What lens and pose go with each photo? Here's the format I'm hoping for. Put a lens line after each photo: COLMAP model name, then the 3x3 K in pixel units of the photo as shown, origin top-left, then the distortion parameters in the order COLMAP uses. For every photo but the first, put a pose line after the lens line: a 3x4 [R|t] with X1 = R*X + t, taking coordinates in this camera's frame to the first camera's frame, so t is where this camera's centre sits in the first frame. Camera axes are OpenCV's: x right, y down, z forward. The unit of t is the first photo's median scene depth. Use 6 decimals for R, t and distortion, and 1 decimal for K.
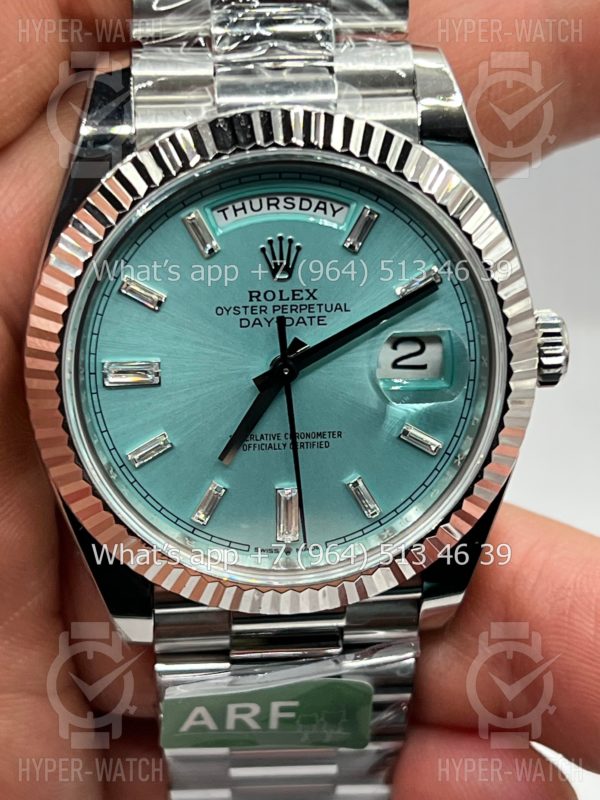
lens RADIAL K [[1765.6, 0, 296.8], [0, 1765.6, 401.6], [0, 0, 1]] dist [0.041694, 0.000000]
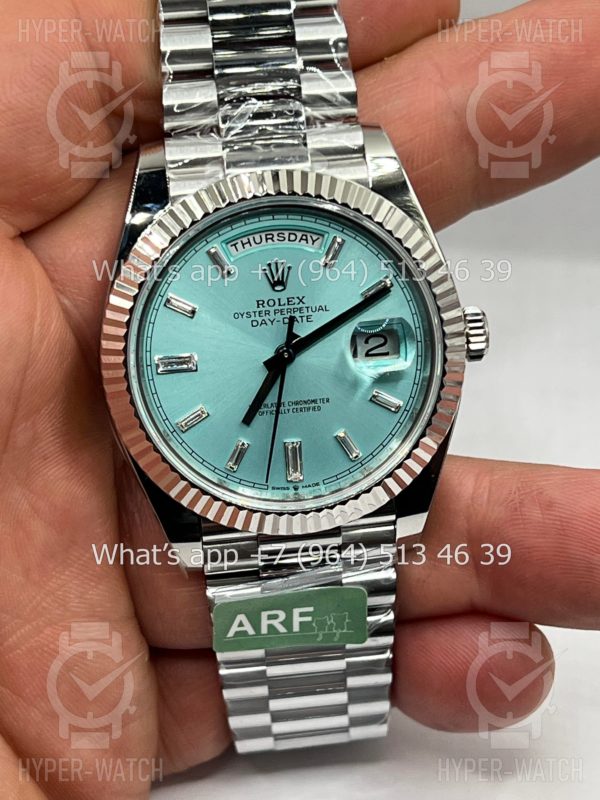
lens RADIAL K [[1765.6, 0, 301.8], [0, 1765.6, 399.9], [0, 0, 1]] dist [0.041694, 0.000000]
pose [[0.997744, -0.063928, -0.020502, 0.032736], [0.061650, 0.993356, -0.097177, 0.154613], [0.026578, 0.095693, 0.995056, -0.391152]]
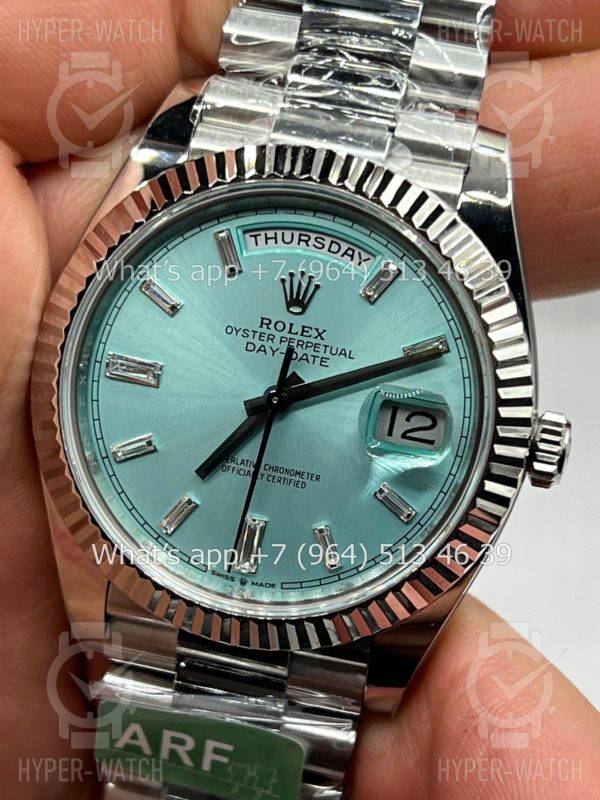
lens RADIAL K [[1765.6, 0, 298.3], [0, 1765.6, 403.3], [0, 0, 1]] dist [0.041694, 0.000000]
pose [[0.951481, 0.220151, -0.214983, 0.222852], [-0.248017, 0.962221, -0.112331, 0.094399], [0.182131, 0.160200, 0.970136, 0.020197]]
